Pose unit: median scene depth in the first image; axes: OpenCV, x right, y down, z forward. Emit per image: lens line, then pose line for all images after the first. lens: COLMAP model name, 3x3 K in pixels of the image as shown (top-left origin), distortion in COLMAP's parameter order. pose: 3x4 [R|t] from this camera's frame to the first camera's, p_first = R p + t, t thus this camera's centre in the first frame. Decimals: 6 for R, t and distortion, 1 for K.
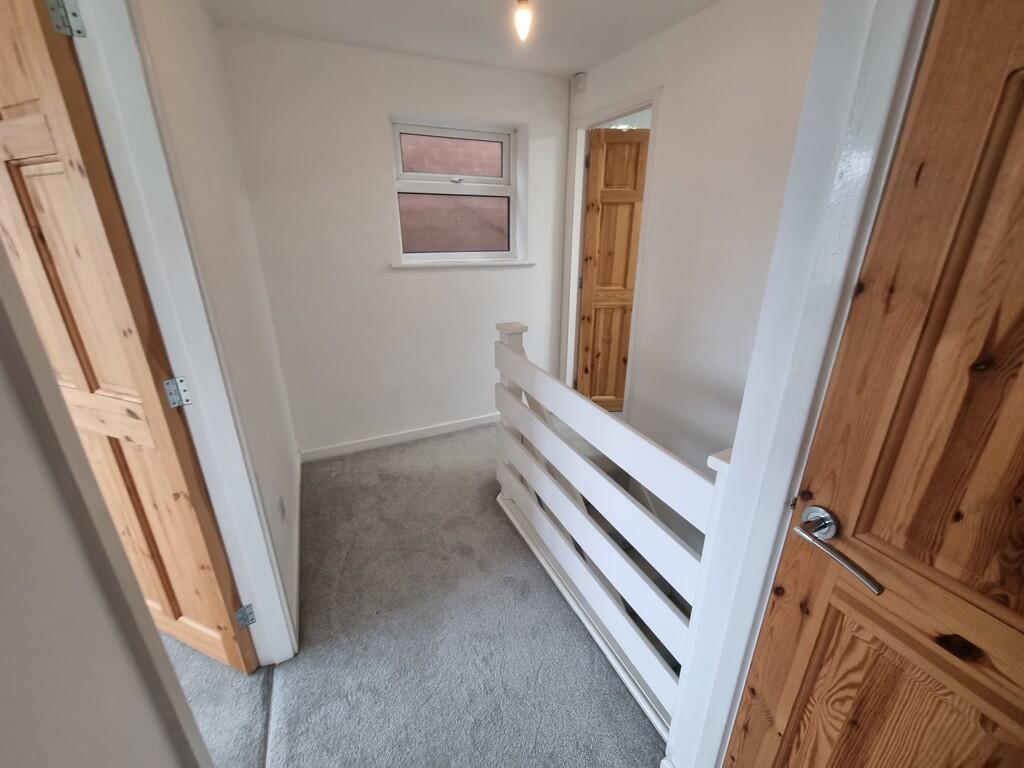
lens RADIAL K [[415.9, 0, 517.3], [0, 415.9, 380.6], [0, 0, 1]] dist [0.001330, -0.000178]
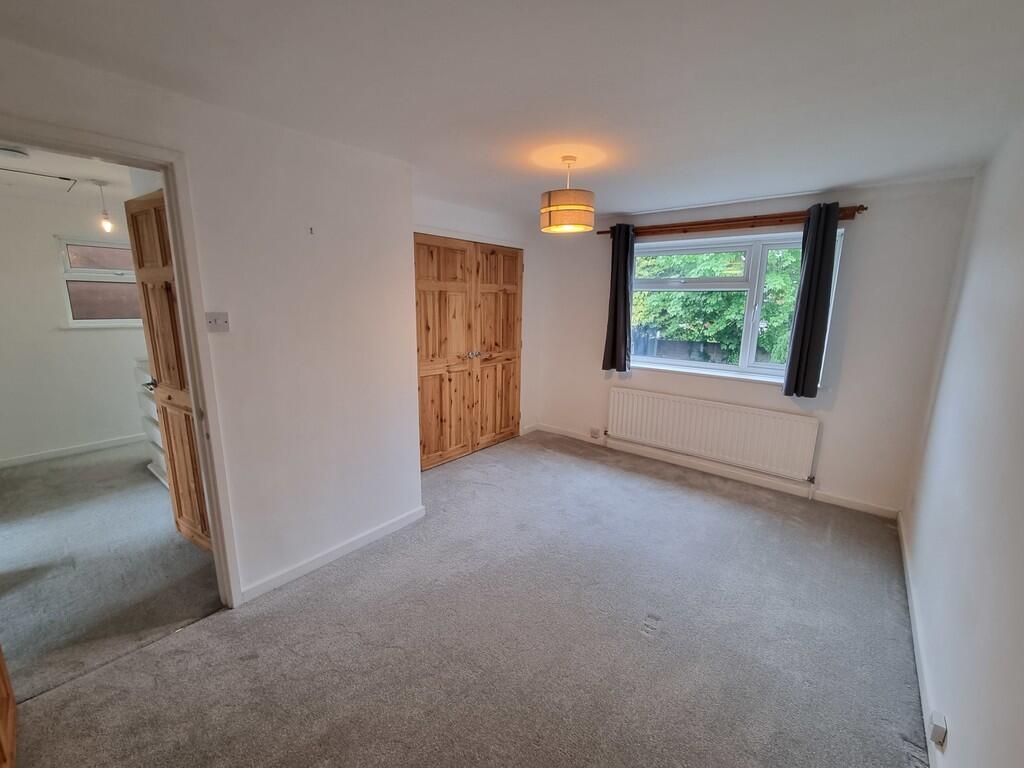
lens RADIAL K [[415.9, 0, 509.5], [0, 415.9, 384.0], [0, 0, 1]] dist [0.001330, -0.000178]
pose [[0.896408, -0.072523, 0.437257, 0.502638], [0.140313, 0.982218, -0.124741, 0.352968], [-0.420435, 0.173171, 0.890644, -1.024253]]
